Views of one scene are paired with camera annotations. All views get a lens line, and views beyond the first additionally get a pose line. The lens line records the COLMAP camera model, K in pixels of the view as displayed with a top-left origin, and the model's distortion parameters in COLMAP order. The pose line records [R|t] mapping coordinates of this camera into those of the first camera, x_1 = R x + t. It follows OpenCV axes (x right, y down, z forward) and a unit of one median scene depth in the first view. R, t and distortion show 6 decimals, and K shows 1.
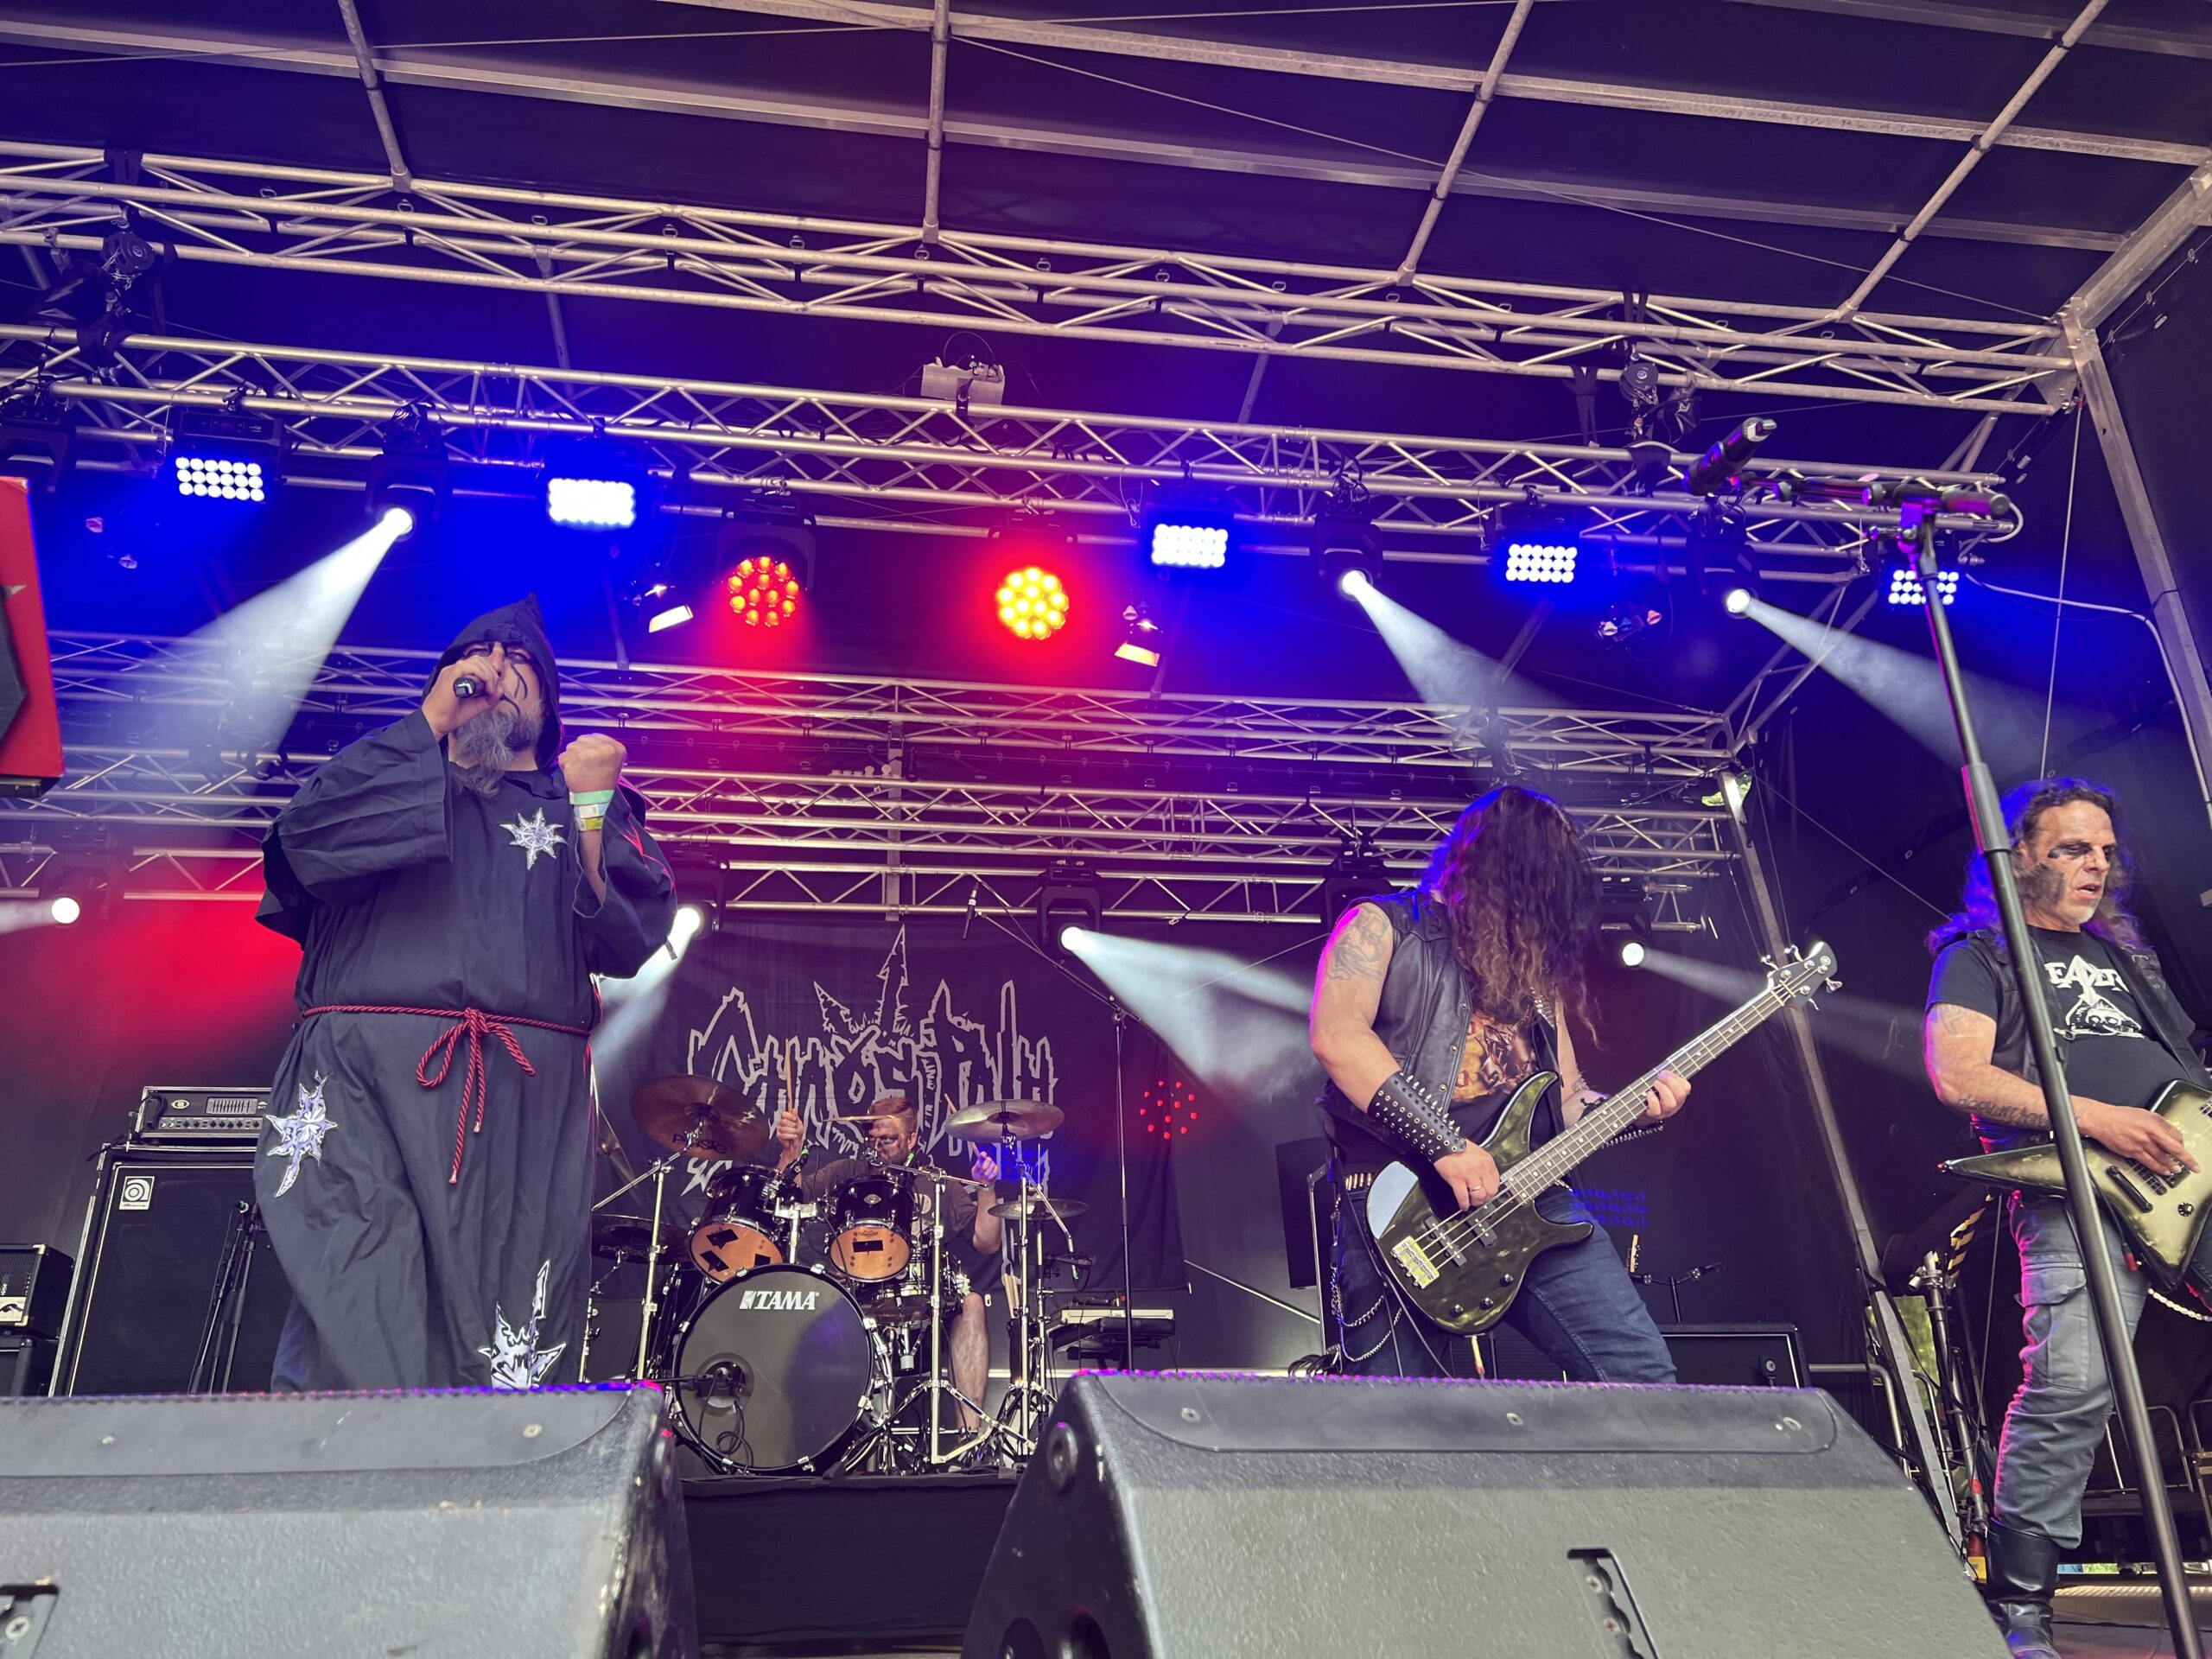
lens RADIAL K [[1720.6, 0, 1106.0], [0, 1720.6, 829.5], [0, 0, 1]] dist [0.062378, -0.074761]
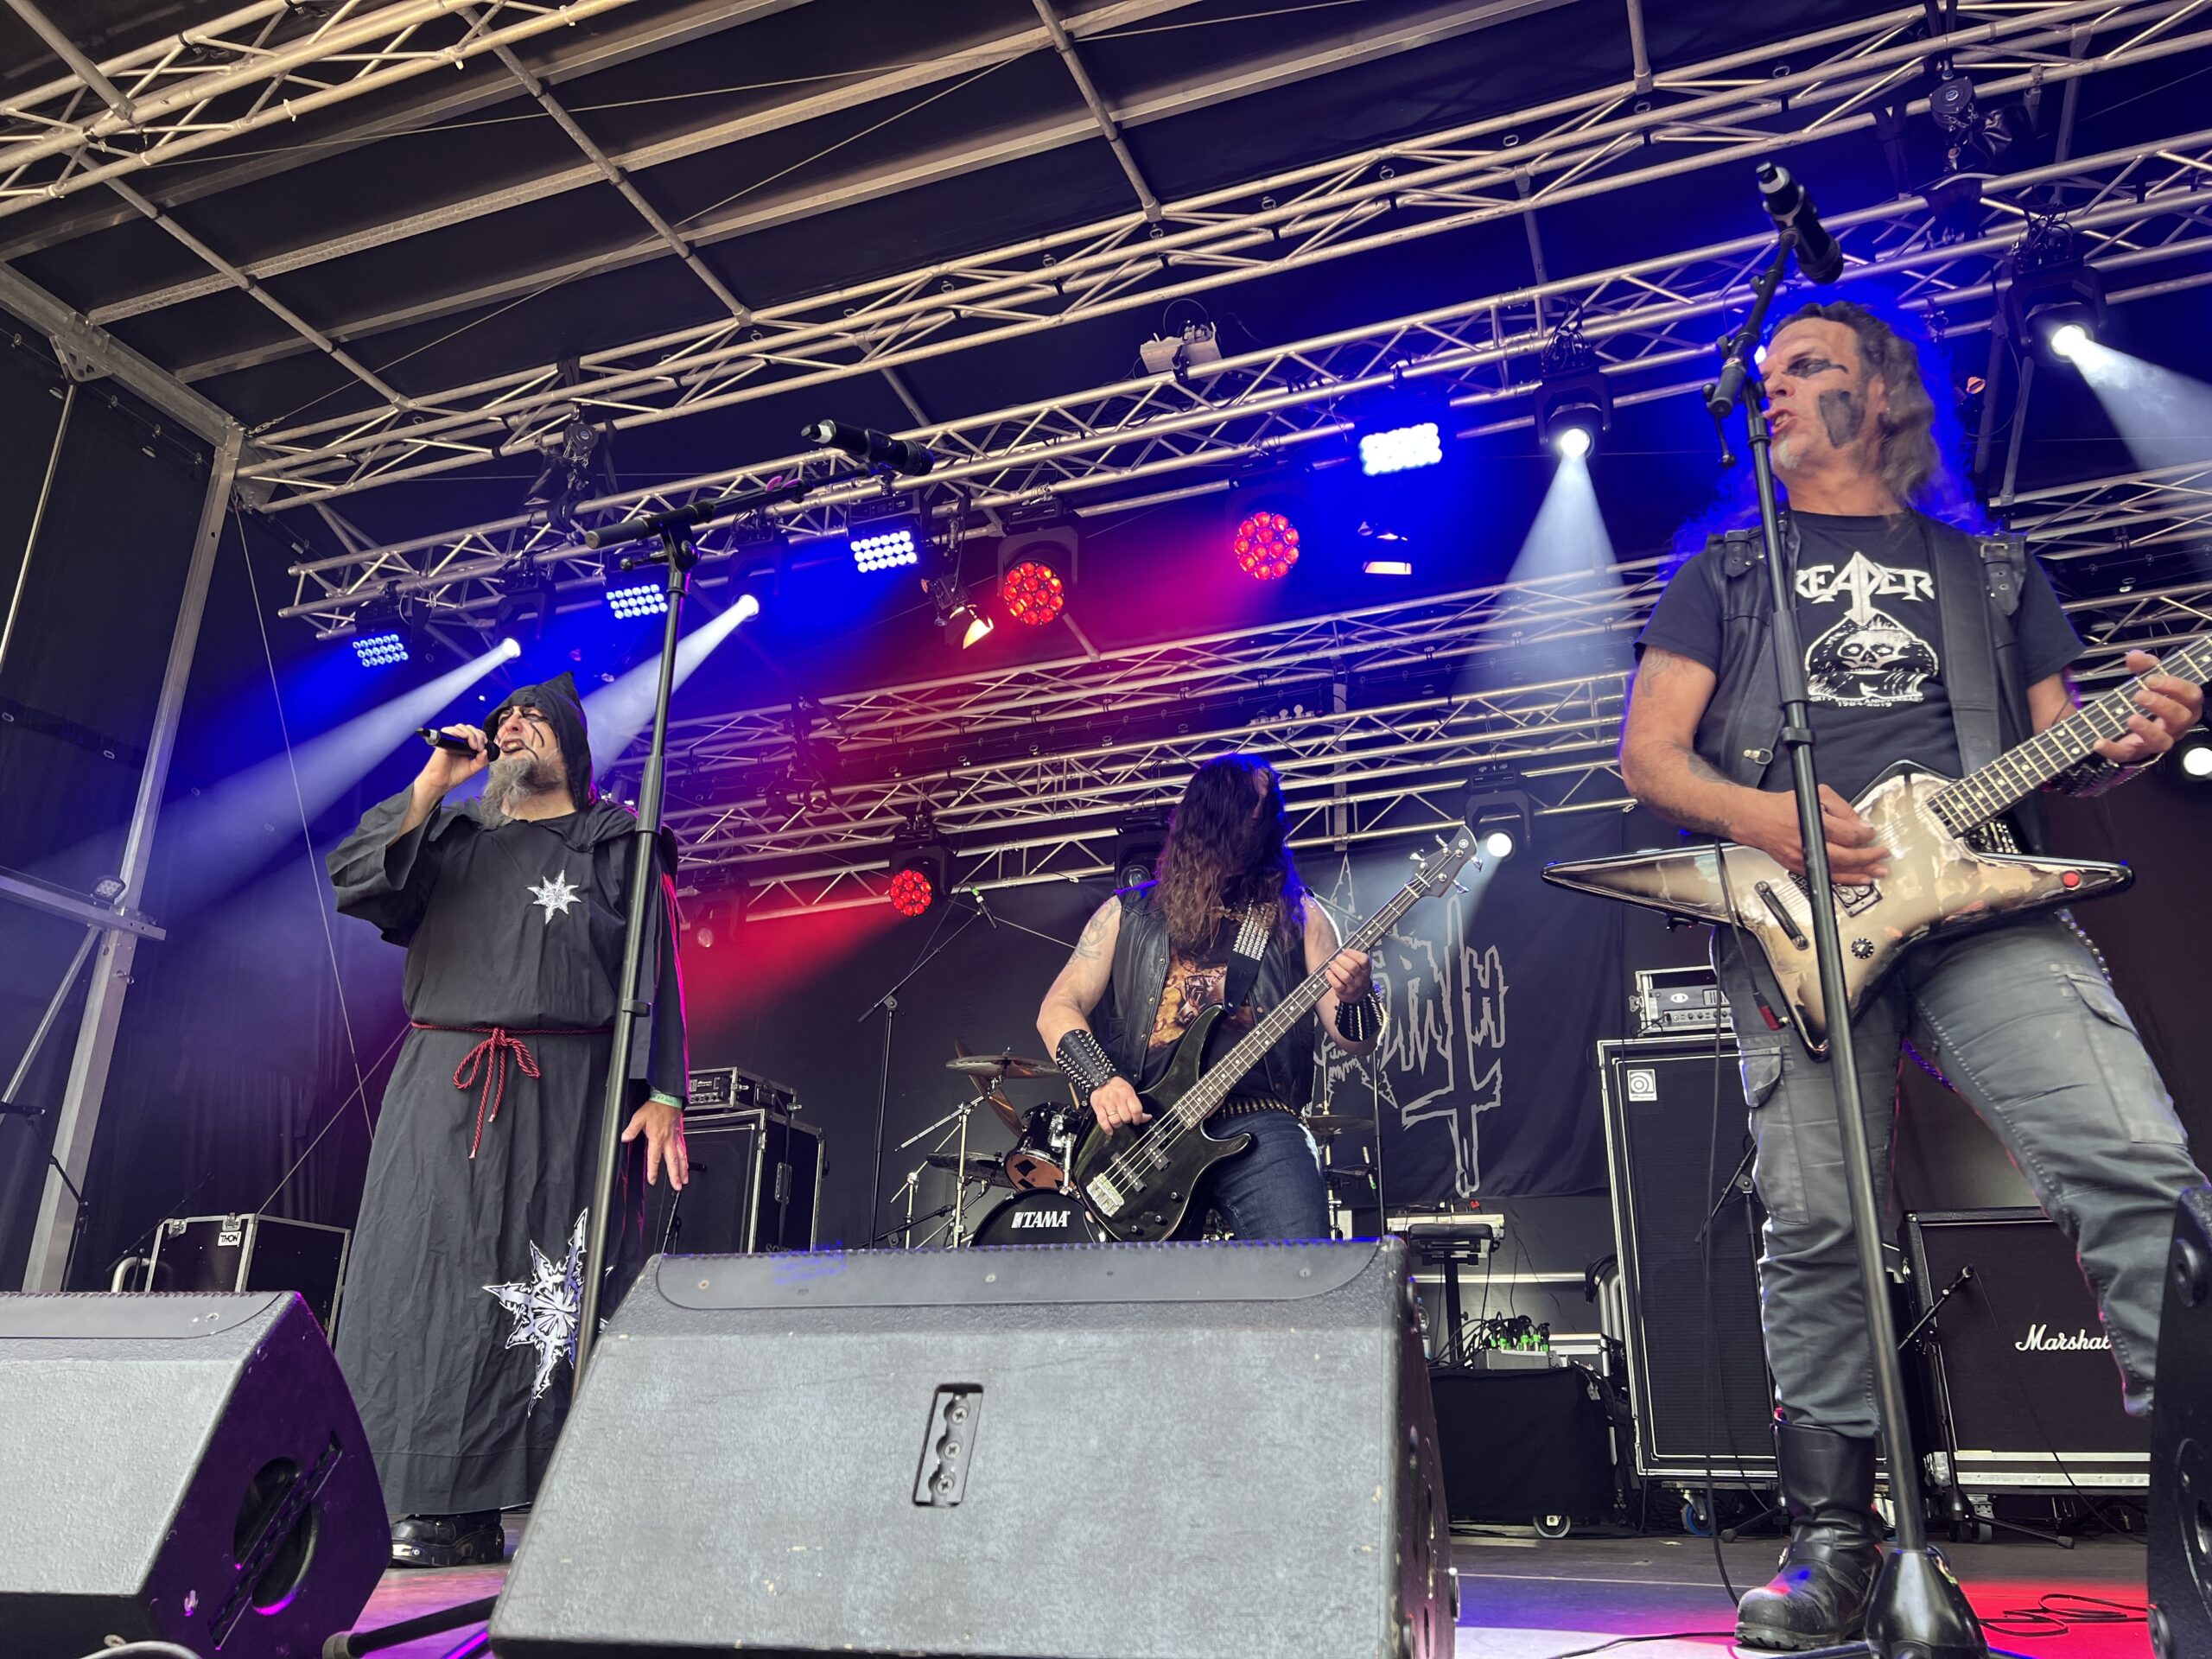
lens RADIAL K [[1682.3, 0, 1106.0], [0, 1682.3, 829.5], [0, 0, 1]] dist [0.053191, -0.057901]
pose [[0.862298, -0.145967, -0.484908, 0.257001], [0.171600, 0.985129, 0.008608, 0.007733], [0.476441, -0.090633, 0.874523, 0.048162]]
